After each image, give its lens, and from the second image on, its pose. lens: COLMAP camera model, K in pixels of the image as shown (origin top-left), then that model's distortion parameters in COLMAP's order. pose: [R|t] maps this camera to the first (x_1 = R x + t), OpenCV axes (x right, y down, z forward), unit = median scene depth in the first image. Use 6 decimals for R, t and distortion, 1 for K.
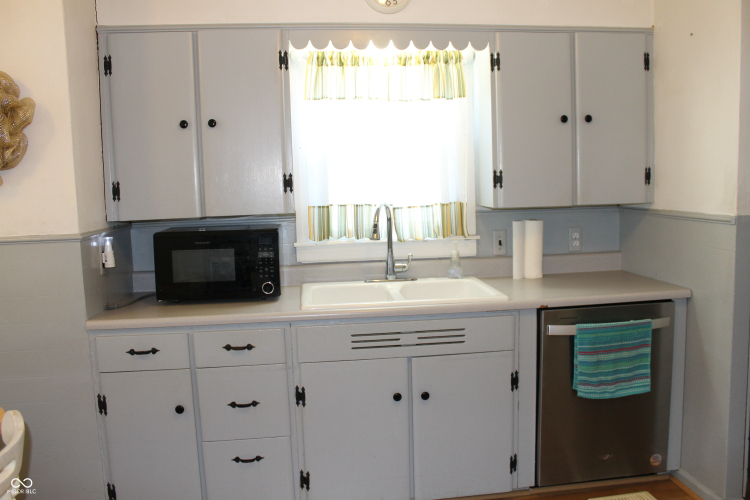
lens RADIAL K [[631.3, 0, 375.0], [0, 631.3, 250.0], [0, 0, 1]] dist [-0.156993, 0.157439]
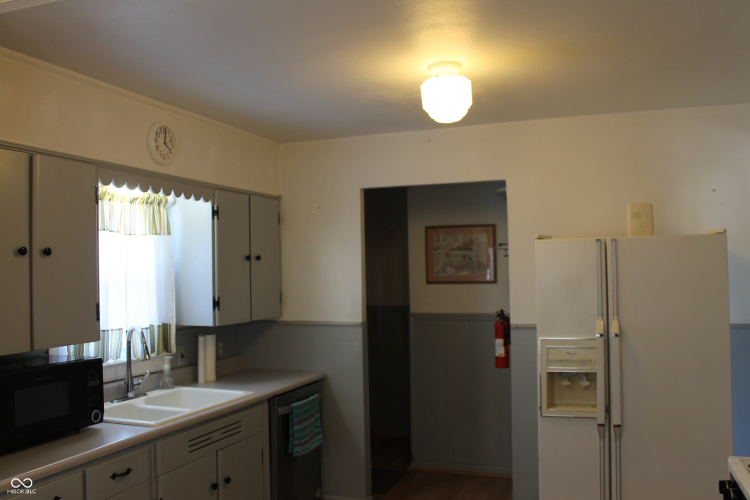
lens RADIAL K [[644.3, 0, 376.4], [0, 644.3, 265.2], [0, 0, 1]] dist [-0.169689, 0.177875]
pose [[0.489979, 0.026982, 0.871316, -0.779734], [0.101082, 0.991020, -0.087532, -0.043924], [-0.865854, 0.130964, 0.482852, 0.081444]]
